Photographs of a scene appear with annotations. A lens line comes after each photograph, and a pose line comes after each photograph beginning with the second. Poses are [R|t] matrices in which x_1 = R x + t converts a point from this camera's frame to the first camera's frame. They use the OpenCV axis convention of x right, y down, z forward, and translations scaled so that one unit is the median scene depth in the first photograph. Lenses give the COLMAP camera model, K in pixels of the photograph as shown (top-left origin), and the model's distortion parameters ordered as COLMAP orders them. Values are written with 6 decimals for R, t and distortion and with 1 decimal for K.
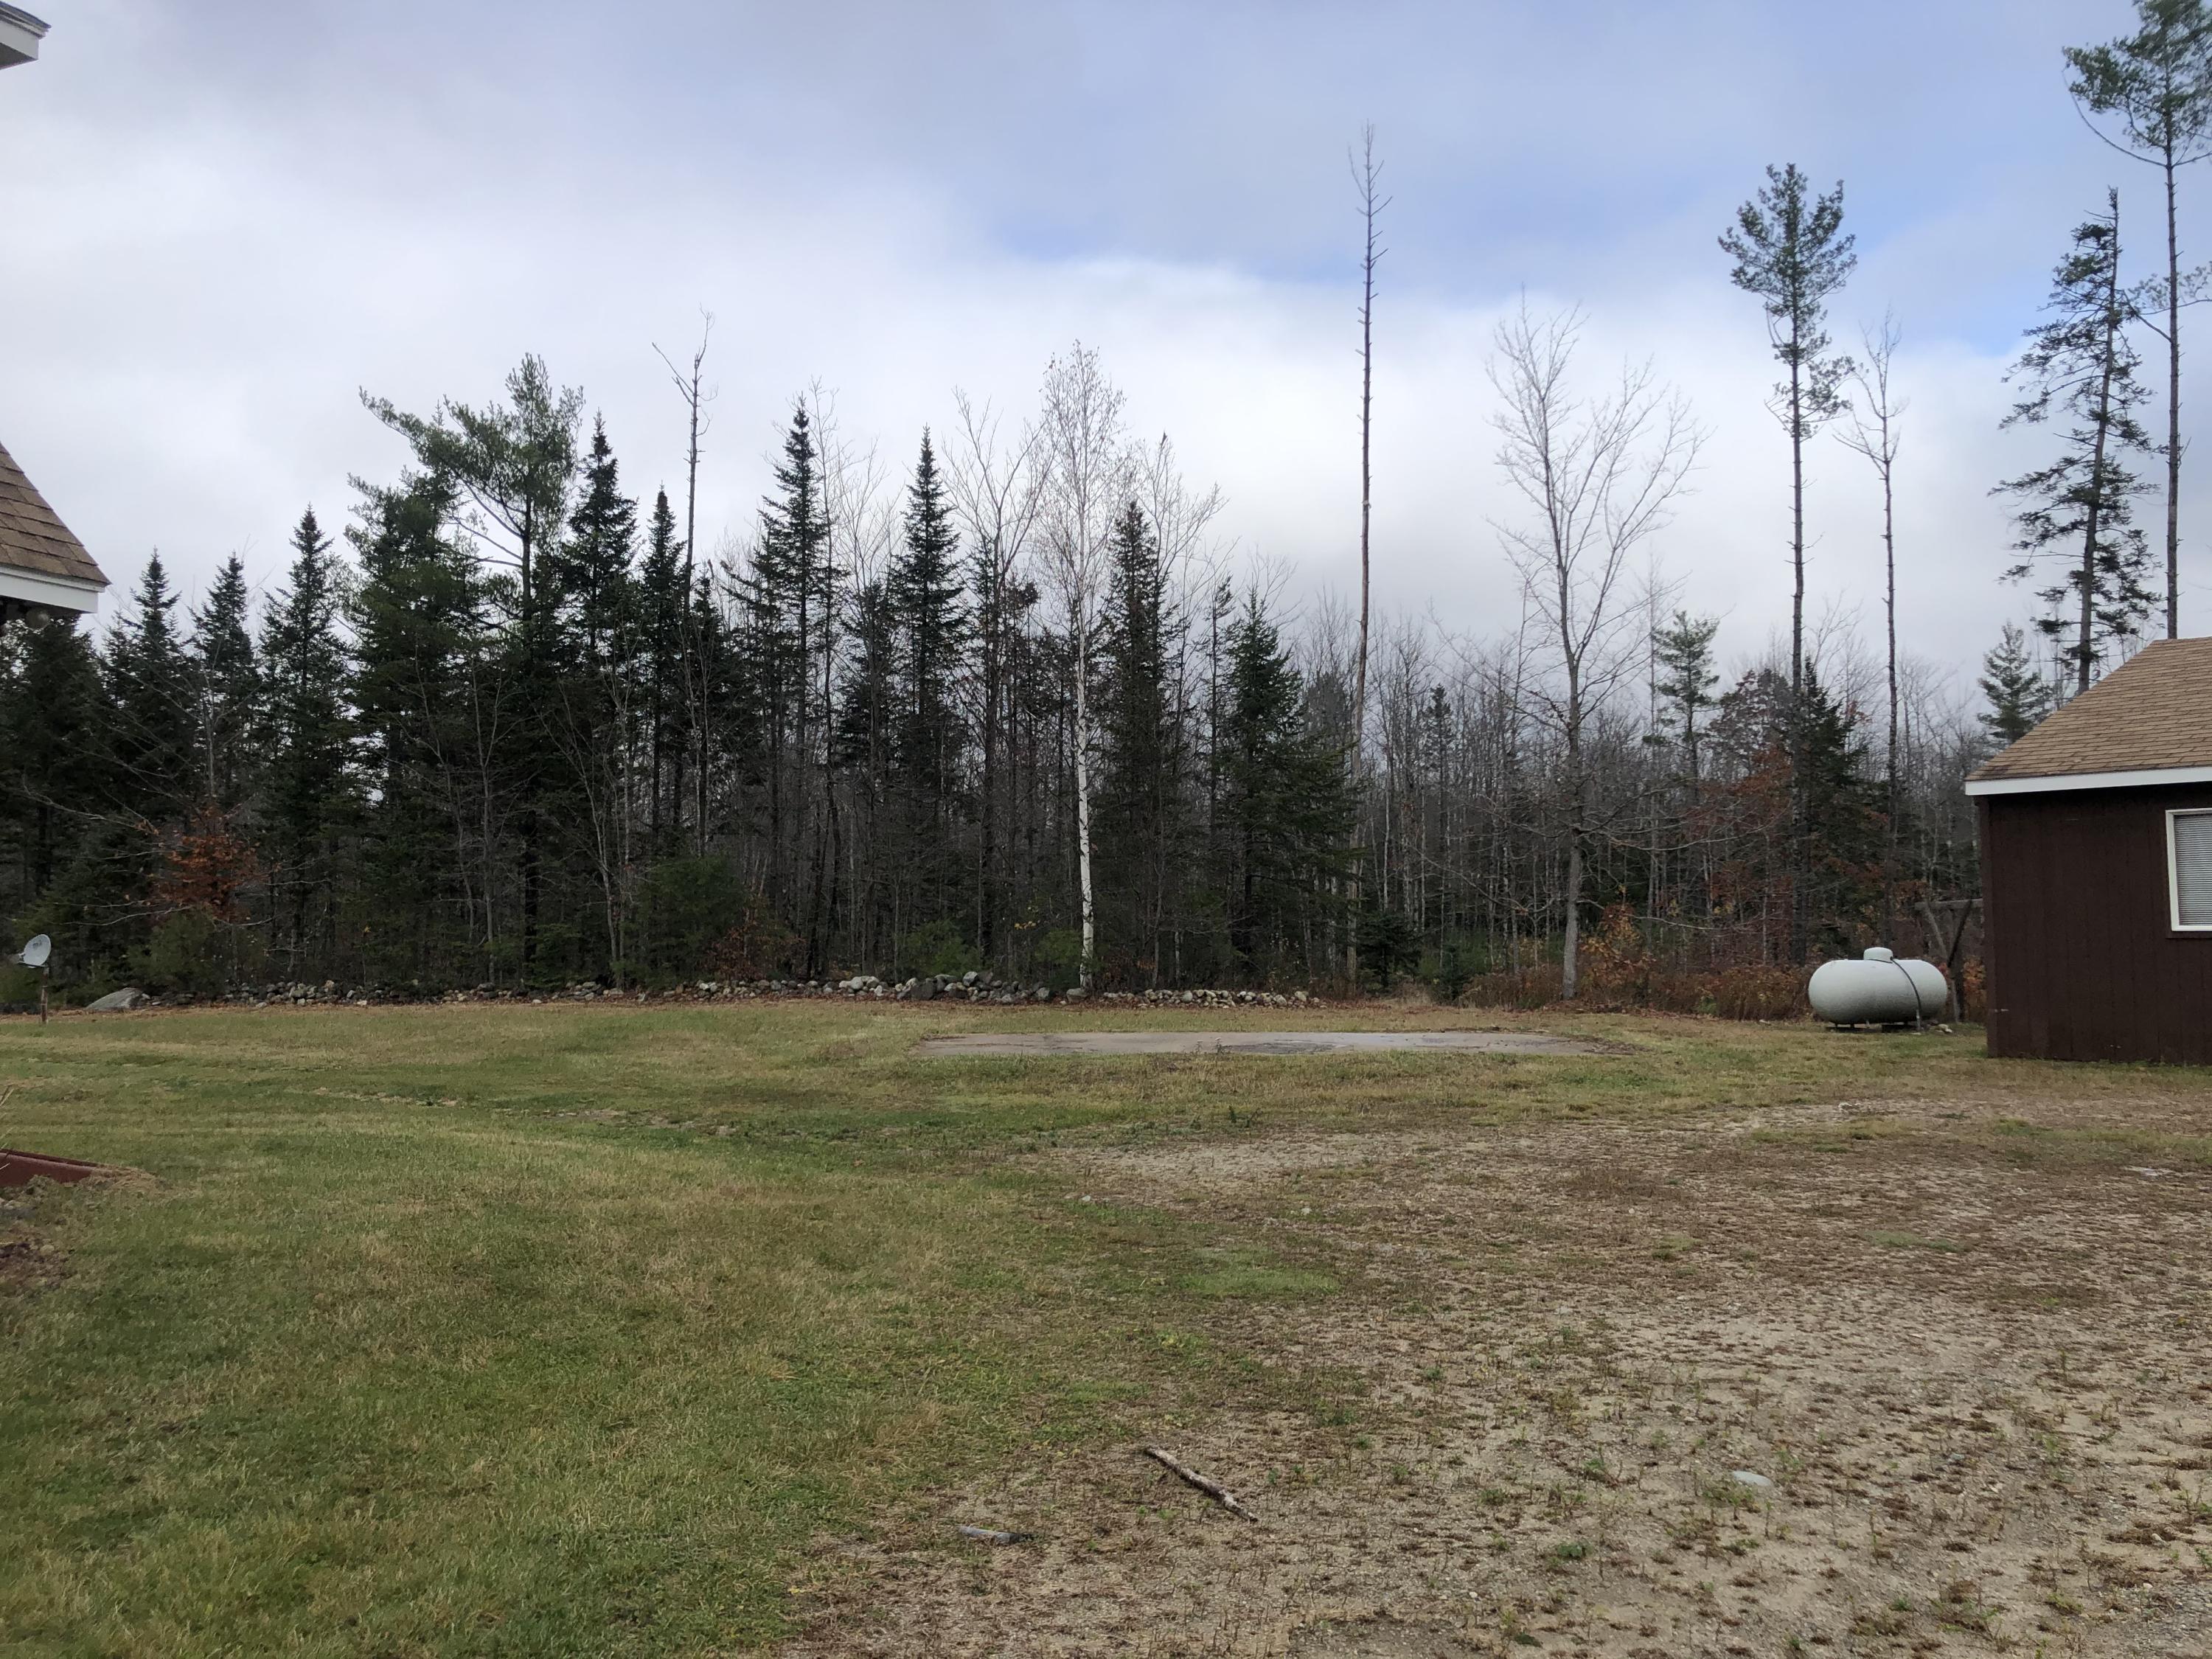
lens RADIAL K [[1811.7, 0, 1106.0], [0, 1811.7, 829.5], [0, 0, 1]] dist [0.000978, 0.002225]
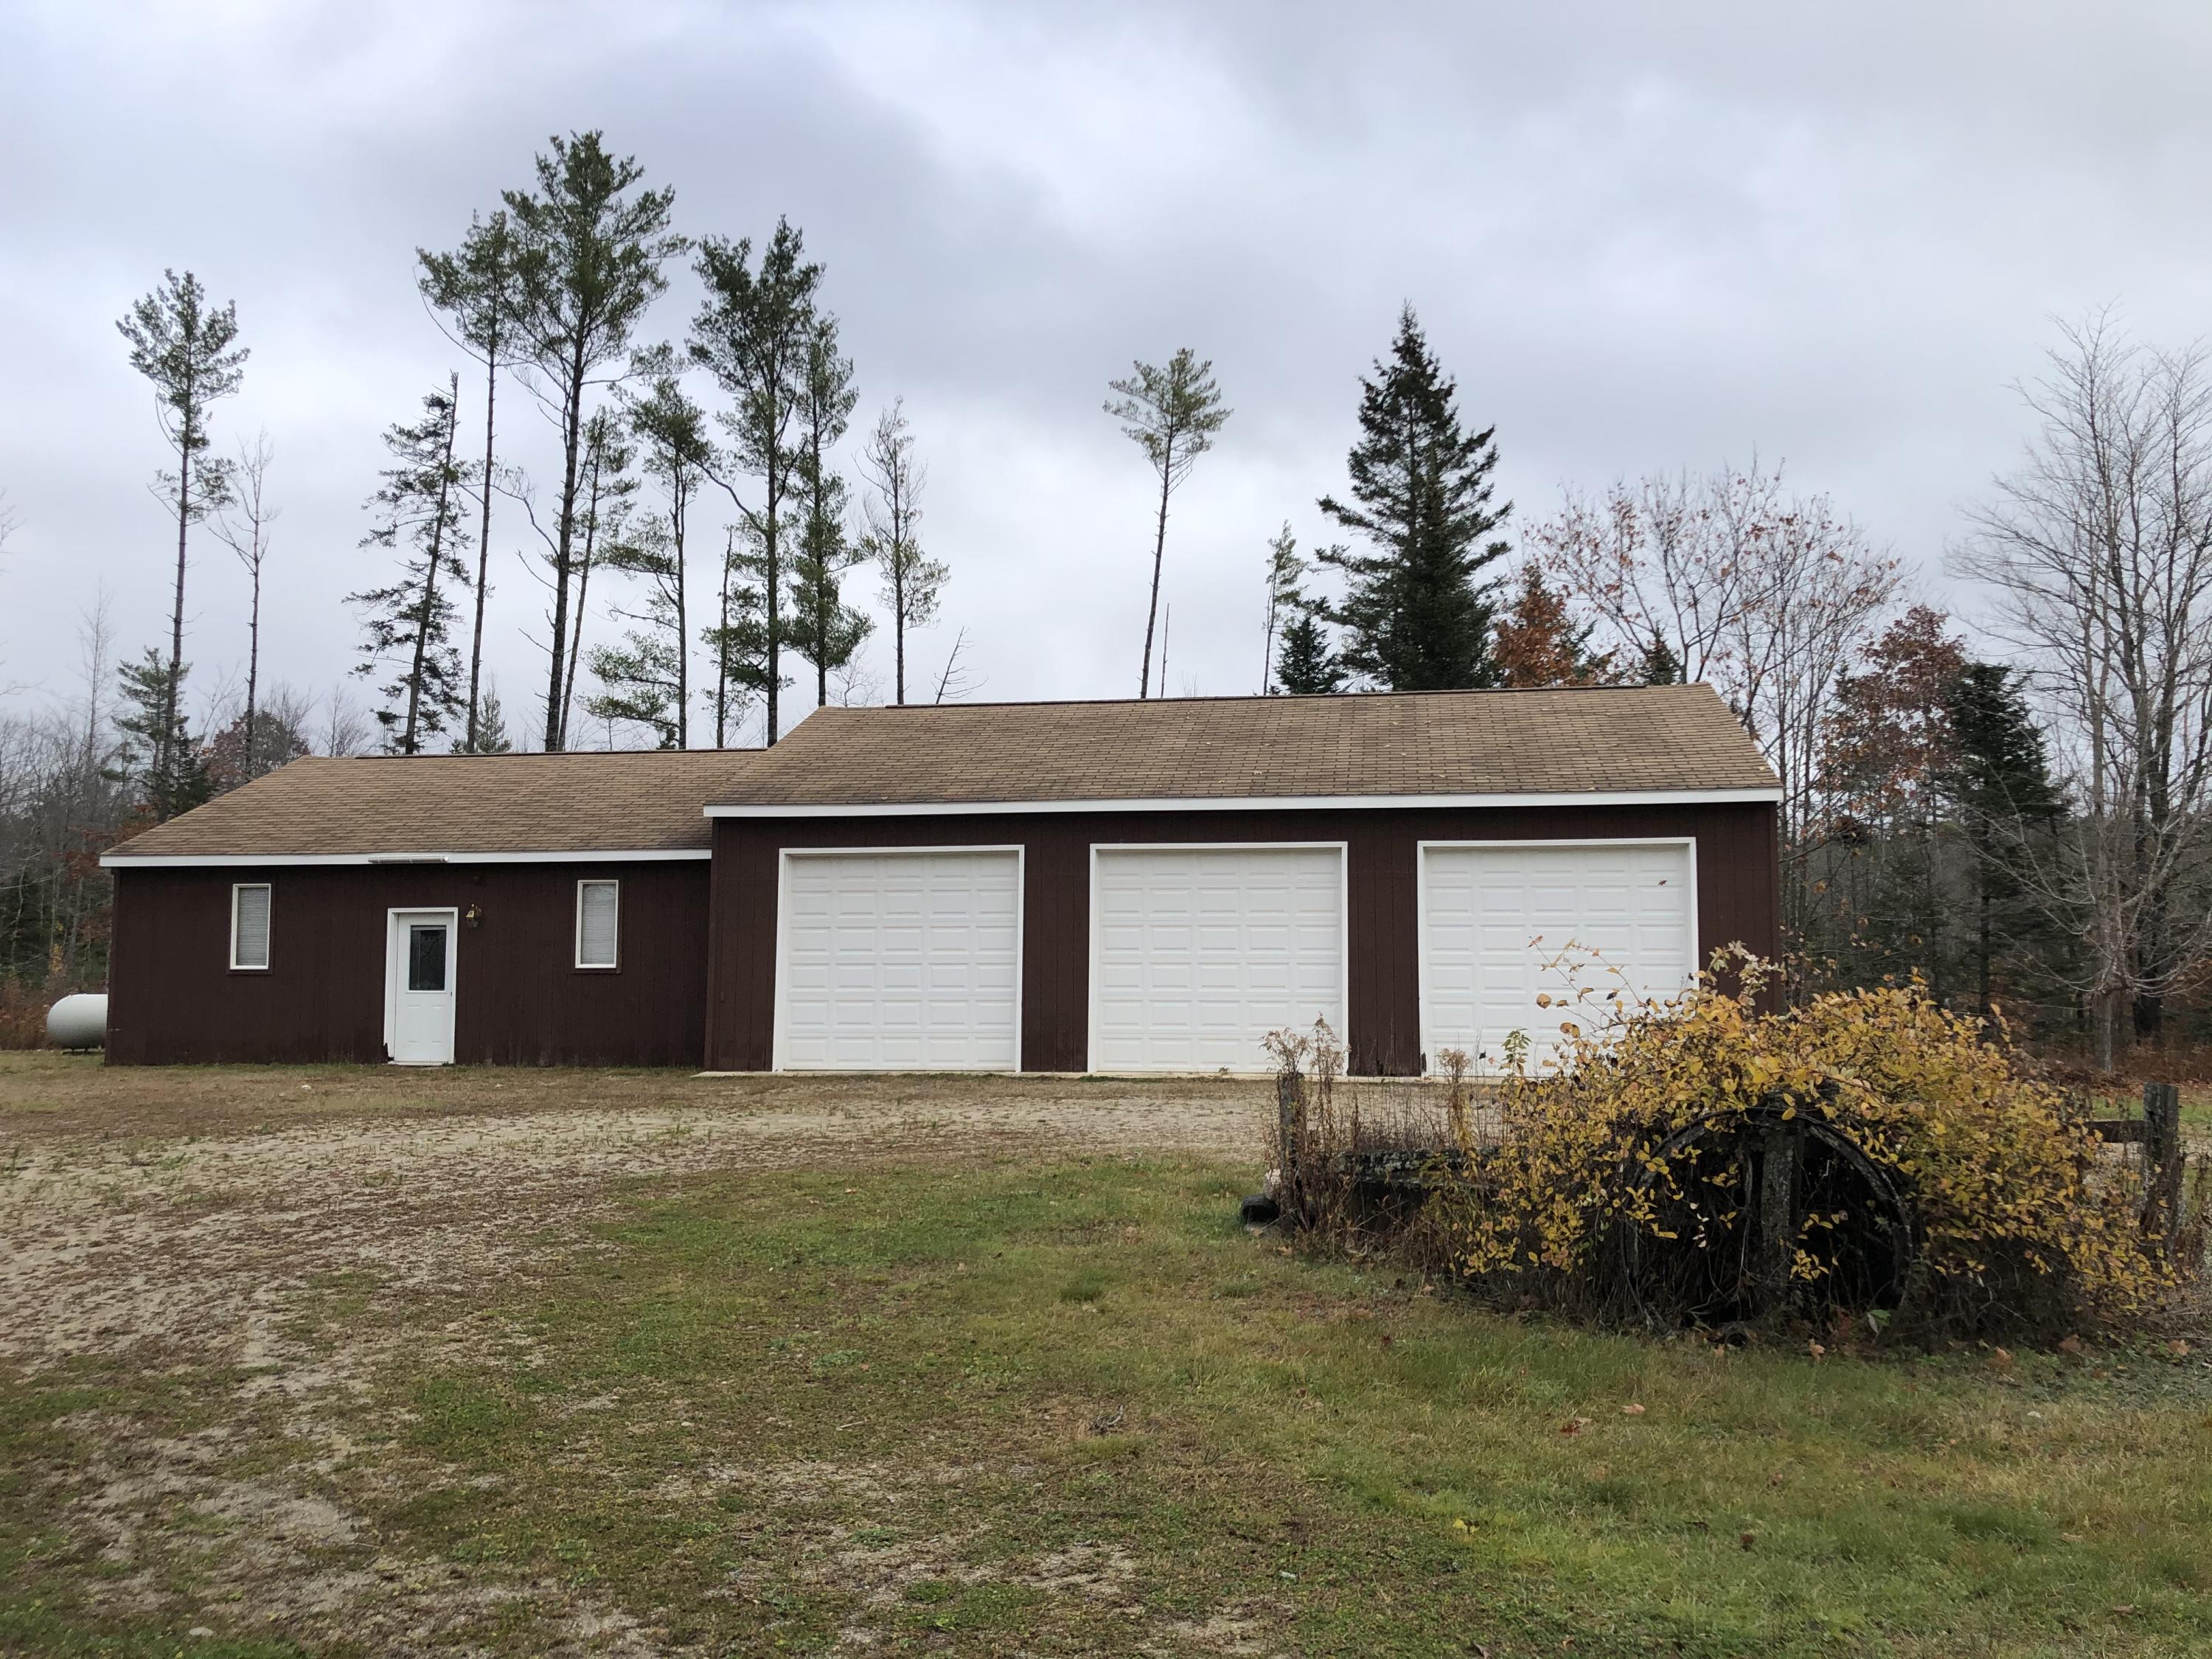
lens RADIAL K [[1736.6, 0, 1106.0], [0, 1736.6, 829.5], [0, 0, 1]] dist [0.136741, -0.166055]
pose [[0.714536, 0.048846, 0.697891, 0.040122], [-0.033572, 0.998804, -0.035535, -0.010628], [-0.698792, 0.001961, 0.715322, -0.185432]]
